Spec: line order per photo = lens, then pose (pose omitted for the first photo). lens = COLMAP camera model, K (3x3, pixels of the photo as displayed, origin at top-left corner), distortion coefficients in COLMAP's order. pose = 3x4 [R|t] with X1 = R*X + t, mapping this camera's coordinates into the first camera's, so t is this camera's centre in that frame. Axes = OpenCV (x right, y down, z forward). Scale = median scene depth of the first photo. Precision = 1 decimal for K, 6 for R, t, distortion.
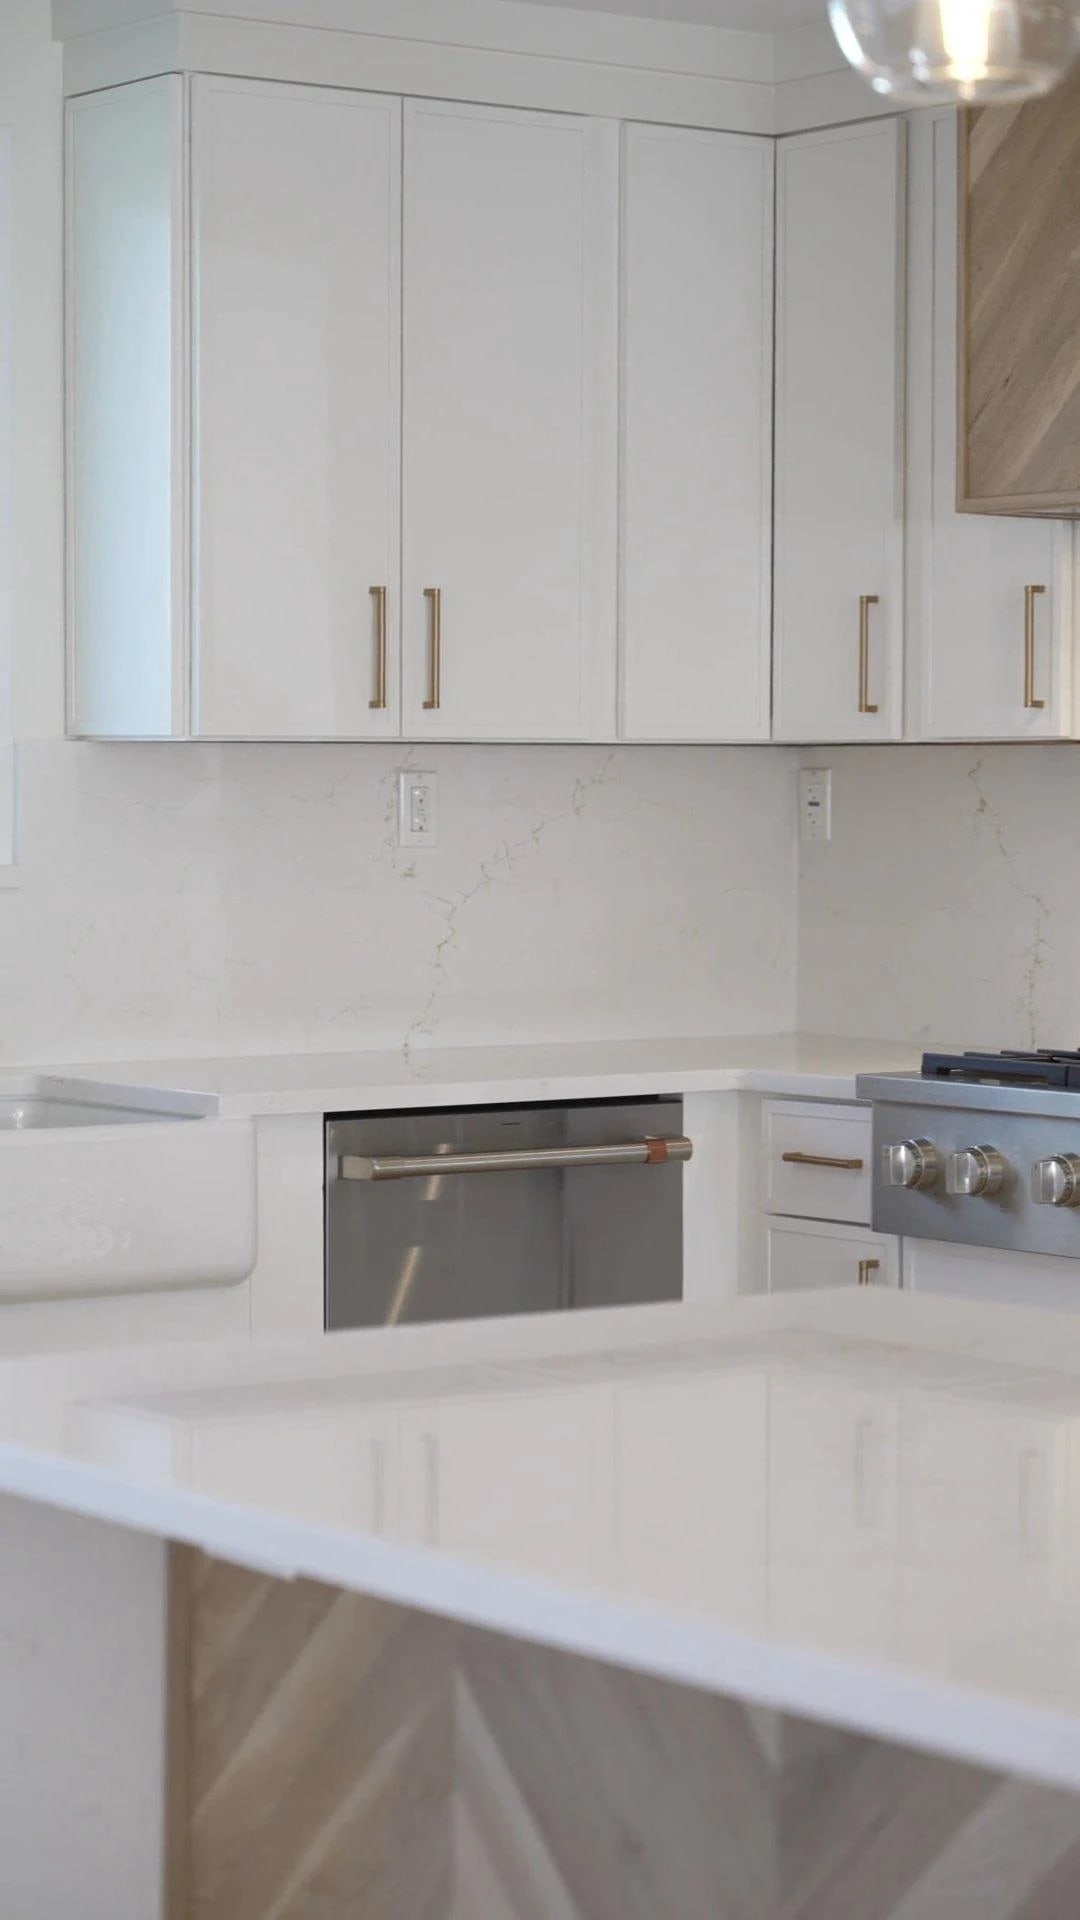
lens RADIAL K [[4272.8, 0, 537.6], [0, 4272.8, 961.3], [0, 0, 1]] dist [0.098910, 0.000000]
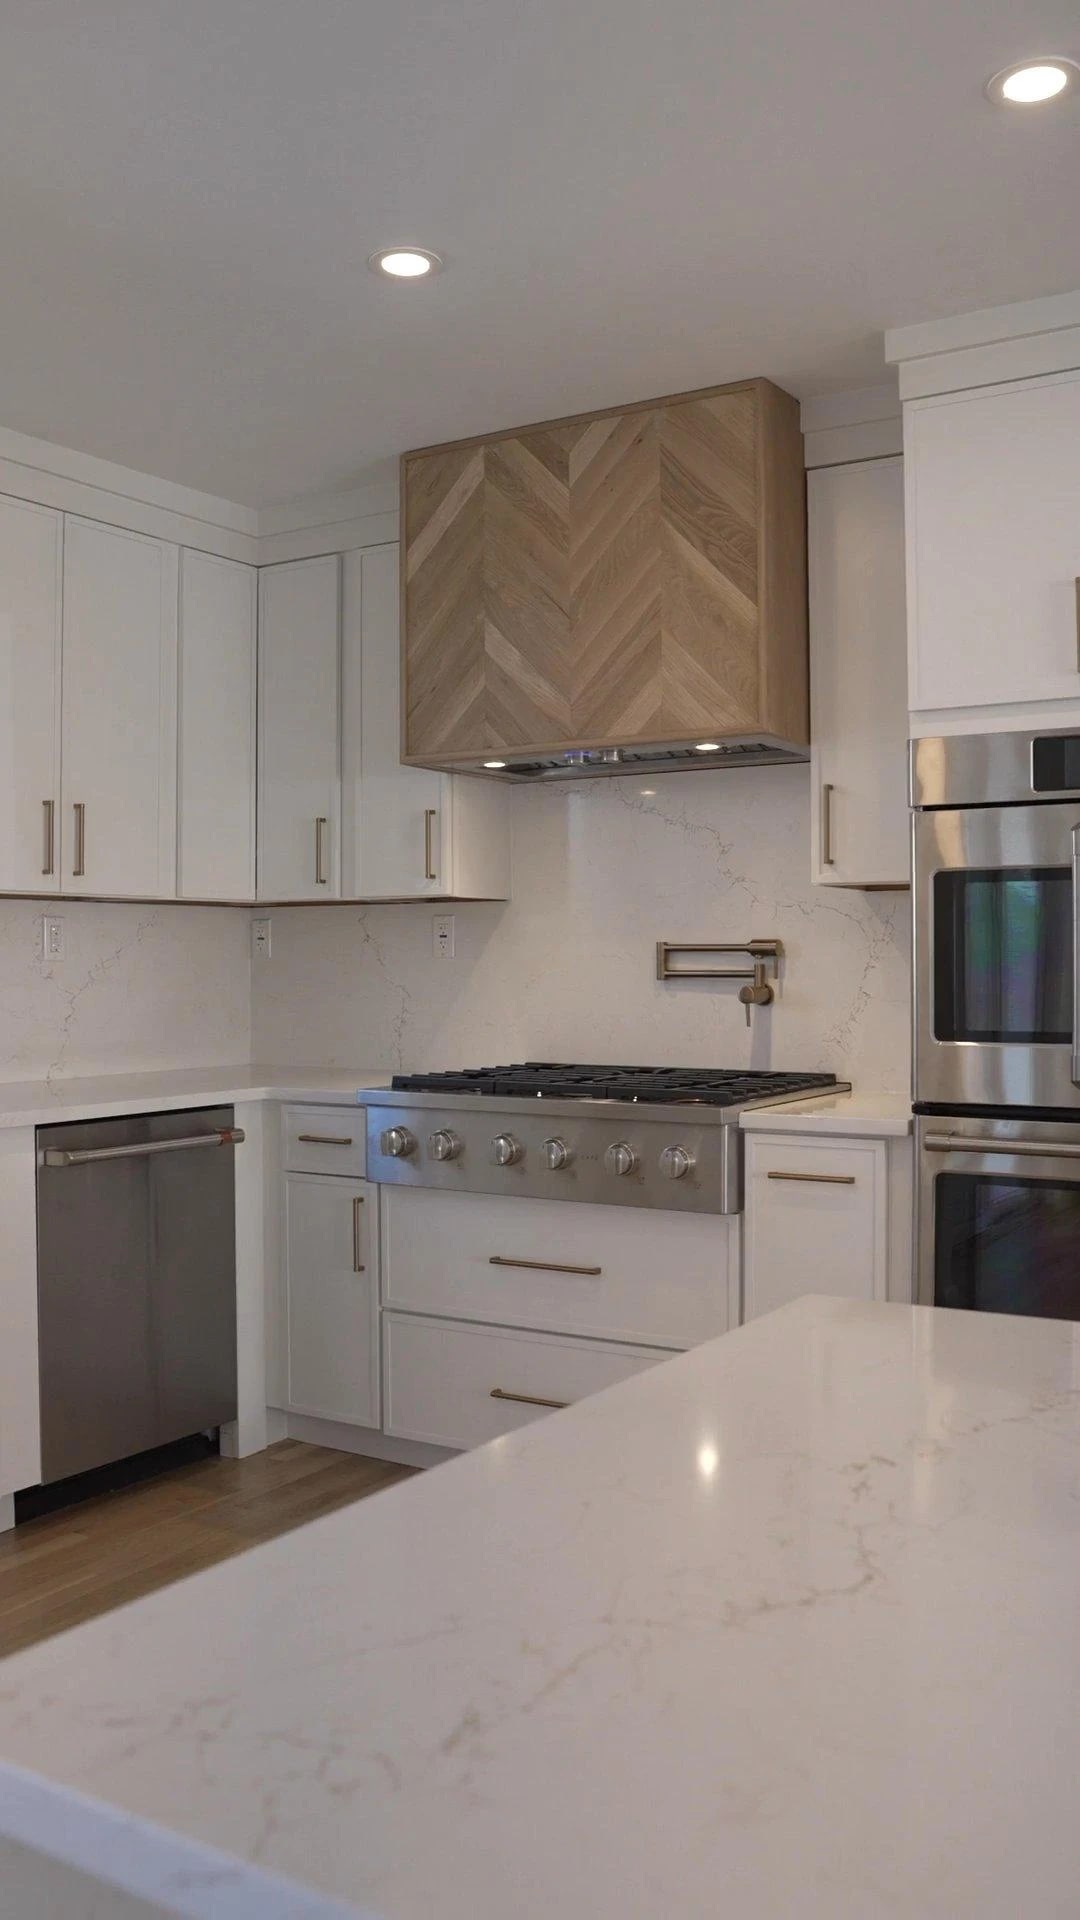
lens RADIAL K [[1667.3, 0, 547.8], [0, 1667.3, 945.5], [0, 0, 1]] dist [-0.080891, 0.013296]
pose [[0.933758, -0.000639, 0.357905, -0.086971], [0.018908, 0.998690, -0.047548, 0.002301], [-0.357406, 0.051165, 0.932547, 0.342874]]
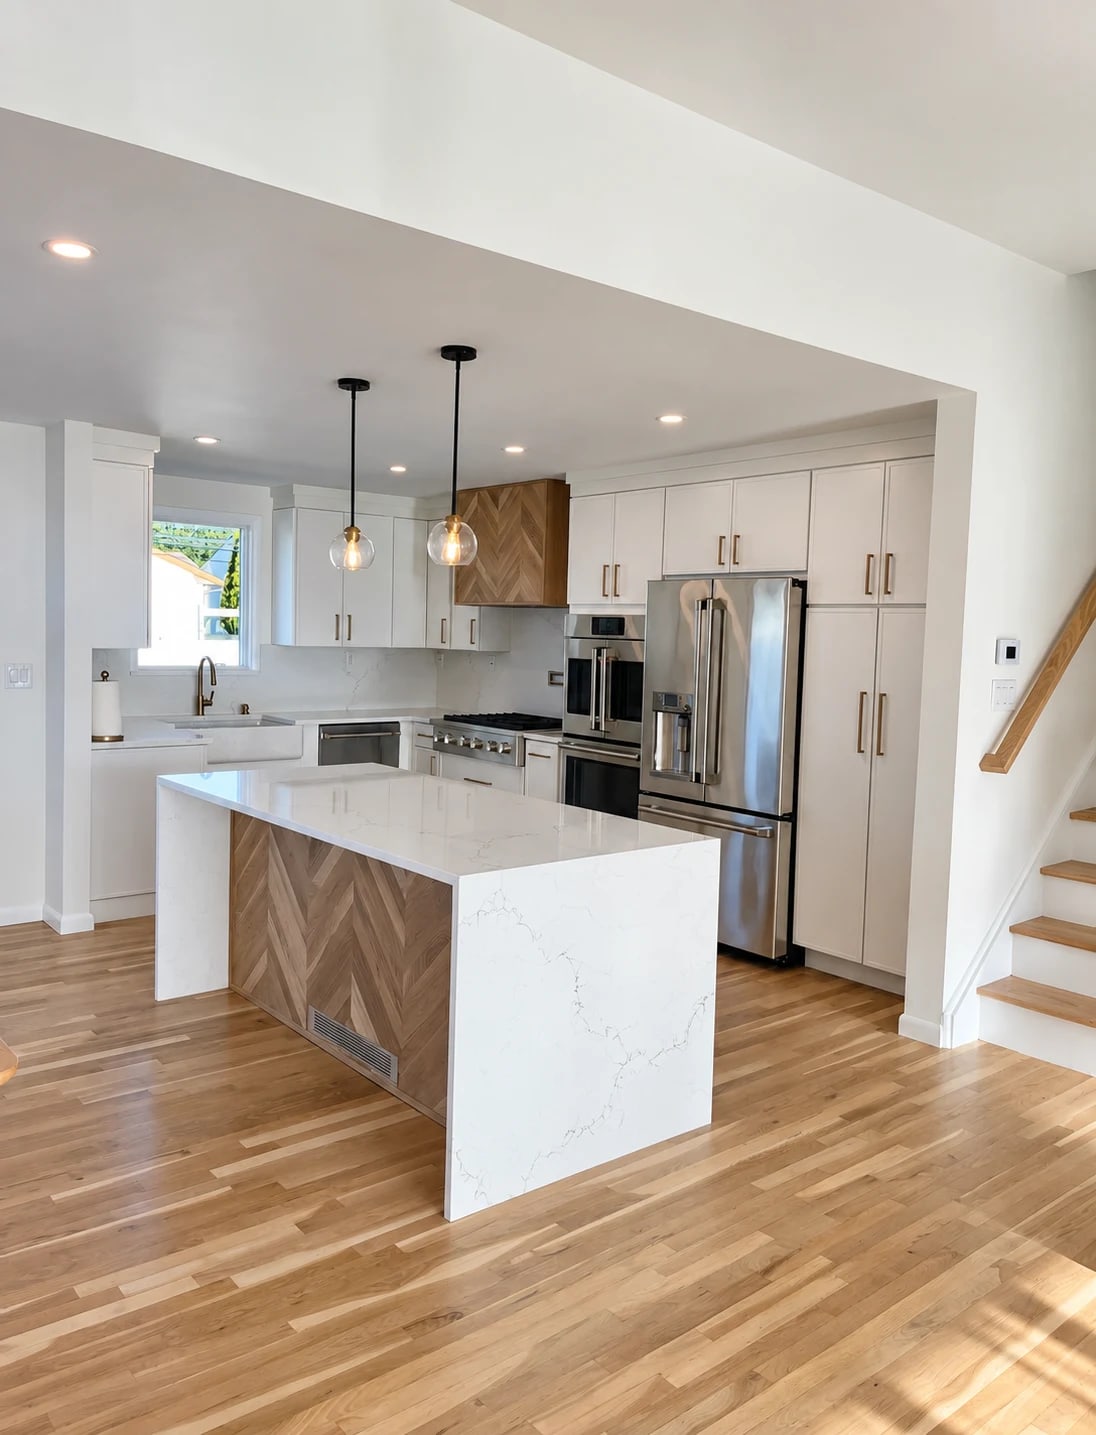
lens RADIAL K [[1102.5, 0, 548.3], [0, 1102.5, 715.9], [0, 0, 1]] dist [0.118634, -0.001922]
pose [[0.997803, 0.021032, 0.062828, 0.125458], [-0.023612, 0.998896, 0.040608, -0.030505], [-0.061905, -0.042002, 0.997198, -0.267769]]
